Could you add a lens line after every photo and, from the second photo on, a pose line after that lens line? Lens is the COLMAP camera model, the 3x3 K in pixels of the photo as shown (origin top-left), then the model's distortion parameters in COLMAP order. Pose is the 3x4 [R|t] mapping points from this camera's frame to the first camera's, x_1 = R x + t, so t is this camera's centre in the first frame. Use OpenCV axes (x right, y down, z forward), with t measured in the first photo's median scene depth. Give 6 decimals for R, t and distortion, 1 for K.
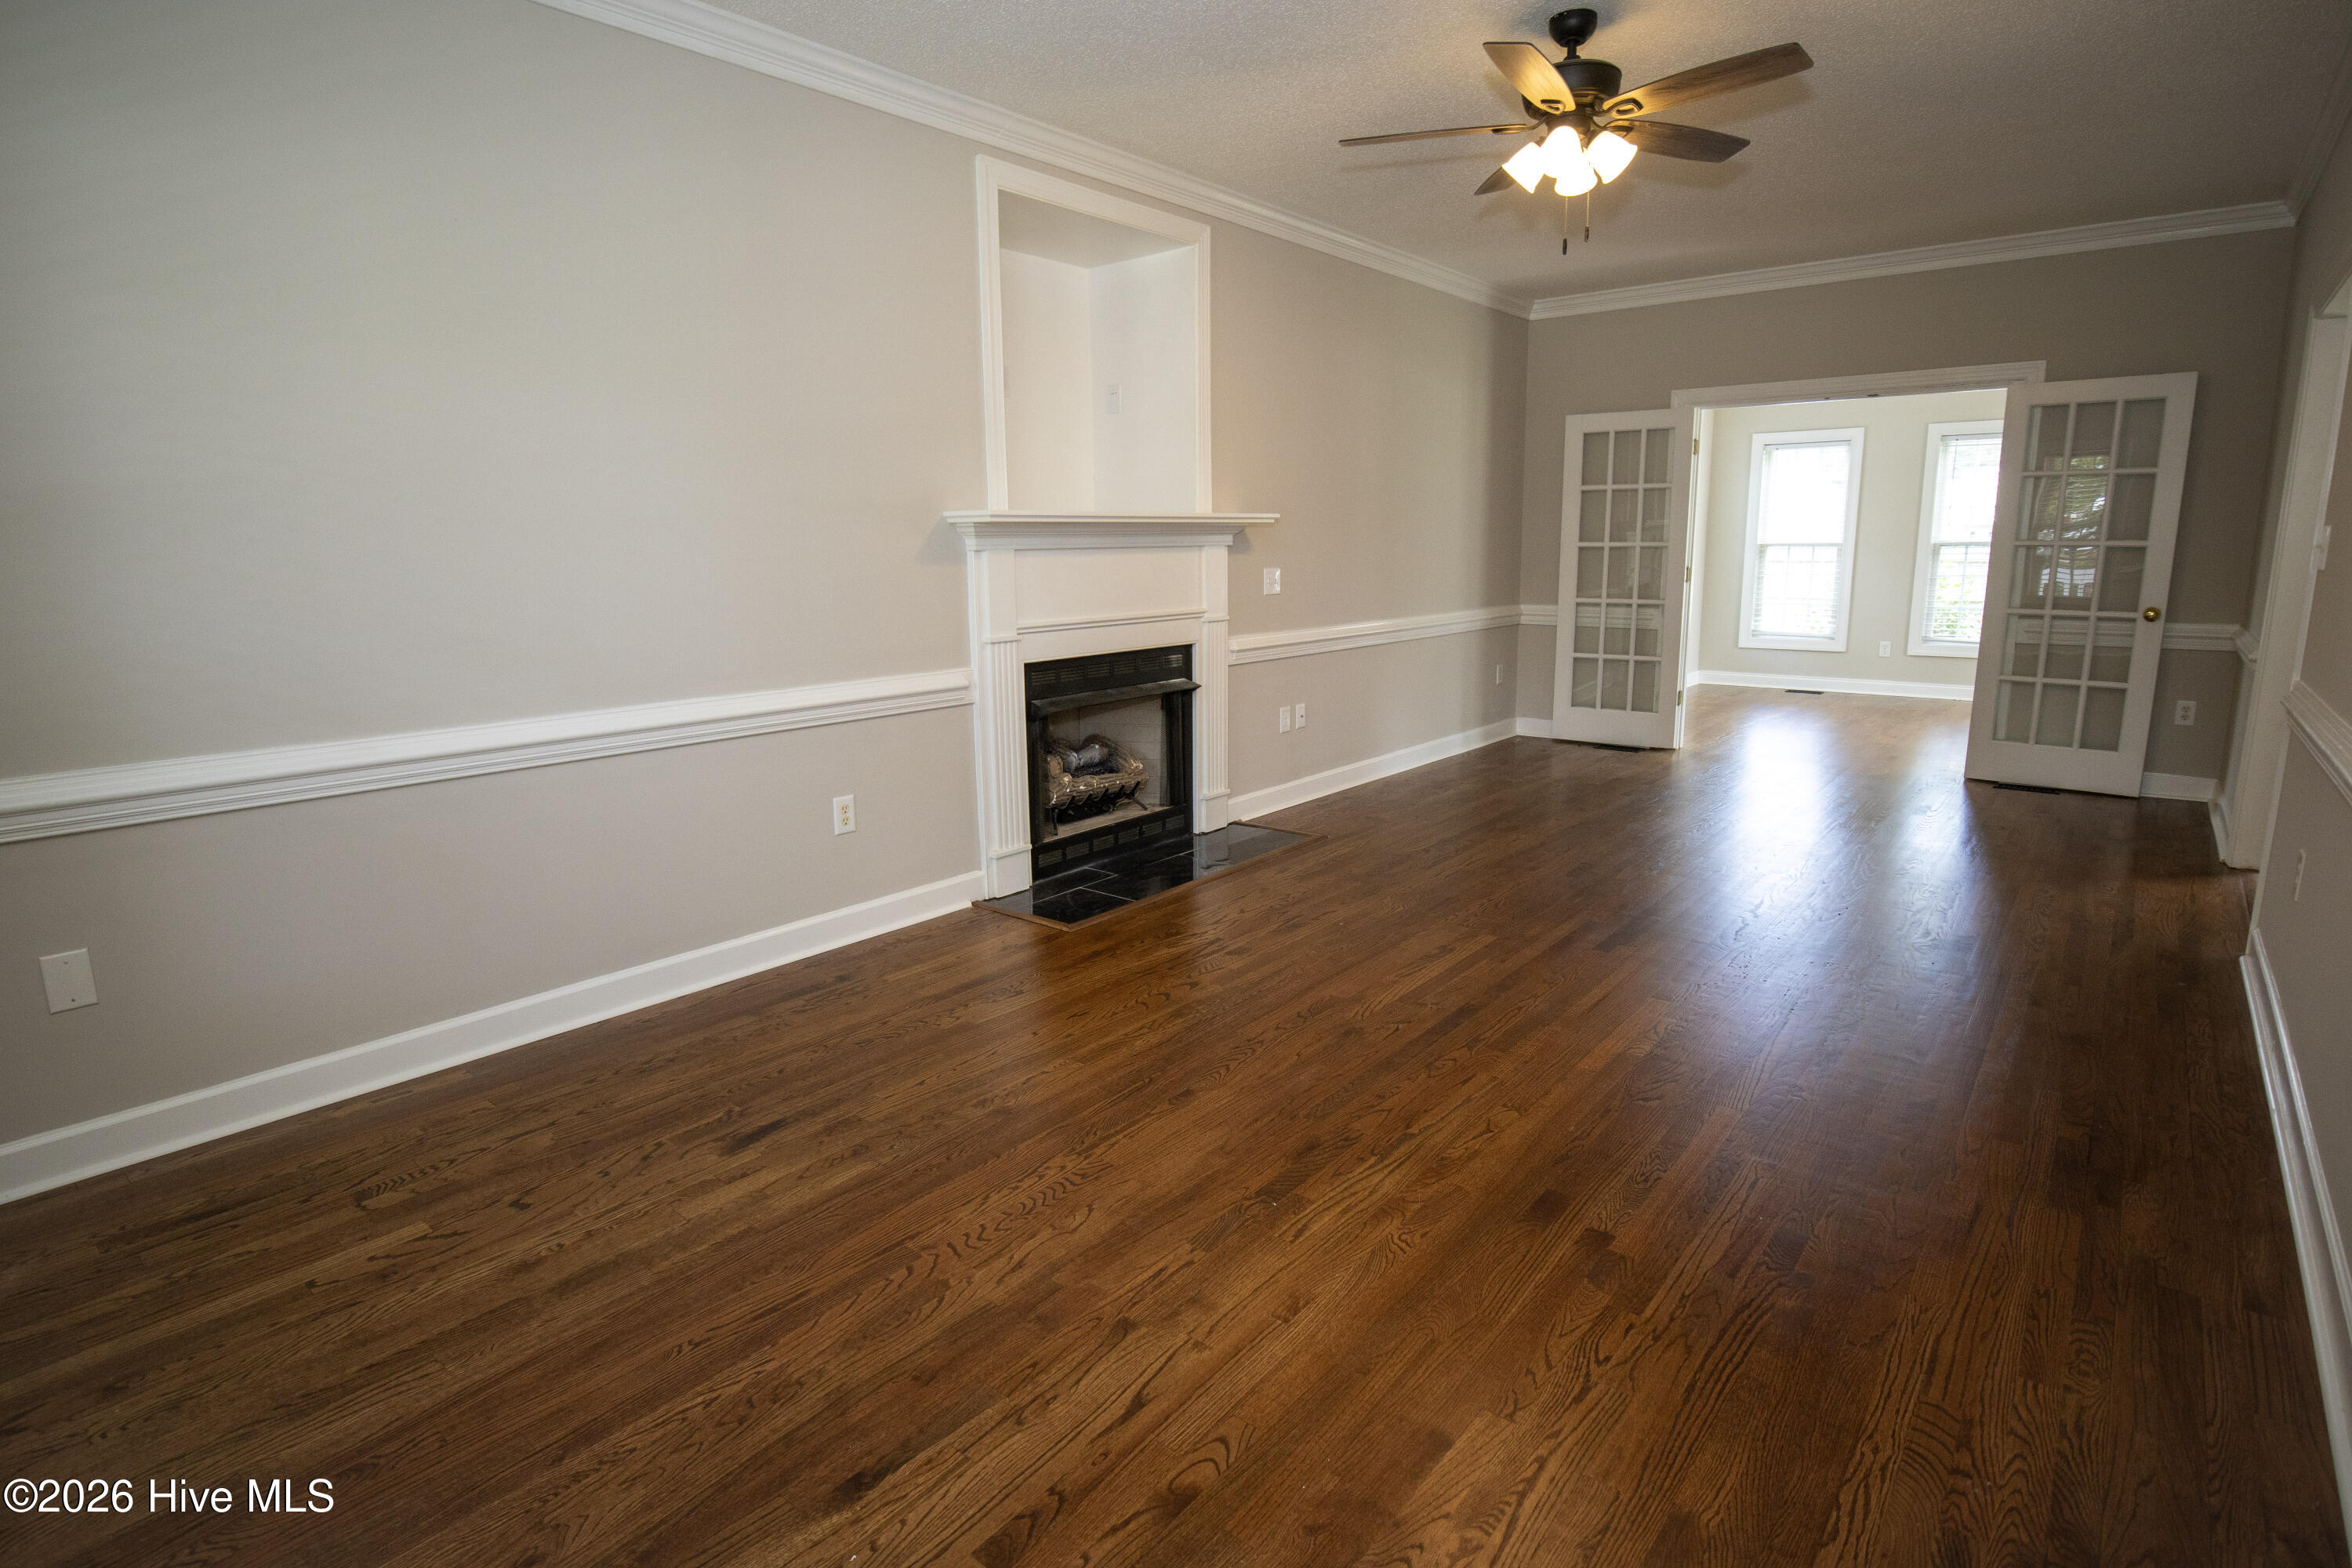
lens RADIAL K [[1179.9, 0, 1176.0], [0, 1179.9, 784.0], [0, 0, 1]] dist [-0.001614, 0.001544]
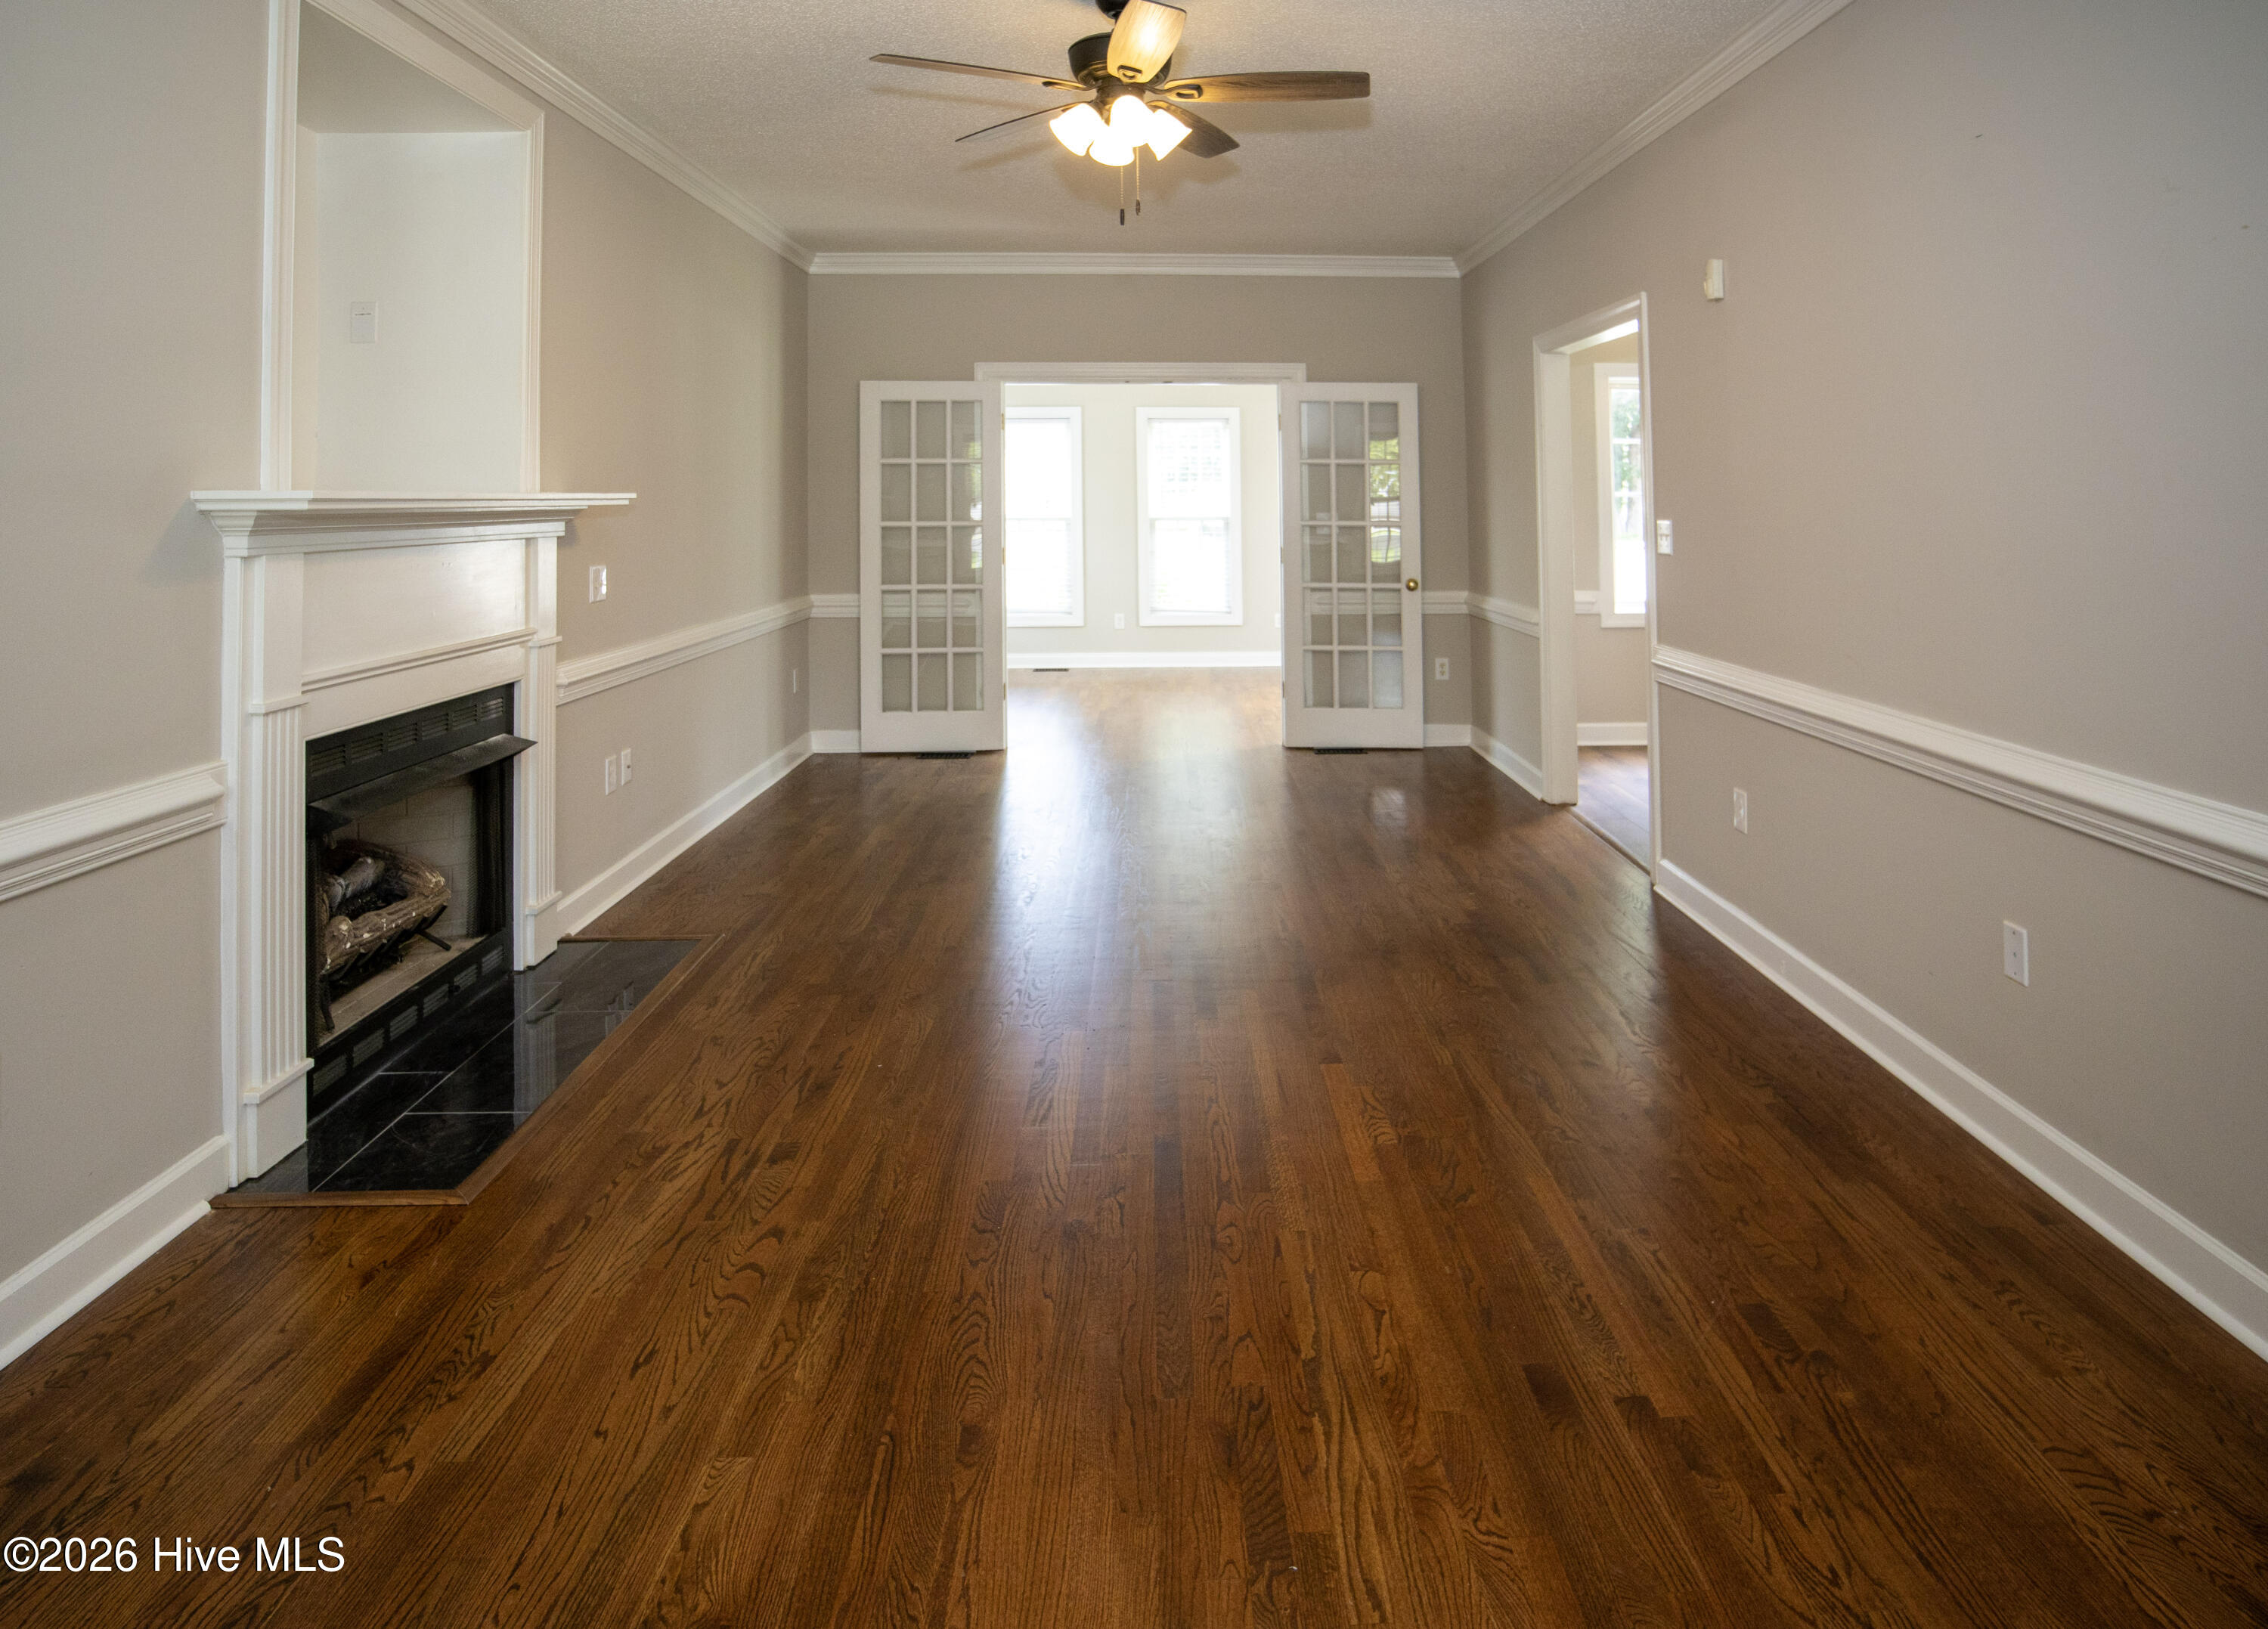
lens RADIAL K [[1355.6, 0, 1138.2], [0, 1355.6, 460.5], [0, 0, 1]] dist [-0.019982, 0.002164]
pose [[0.755672, 0.022188, 0.654575, -0.226392], [0.130460, 0.974299, -0.183635, -0.053806], [-0.641826, 0.224164, 0.733355, 0.179788]]
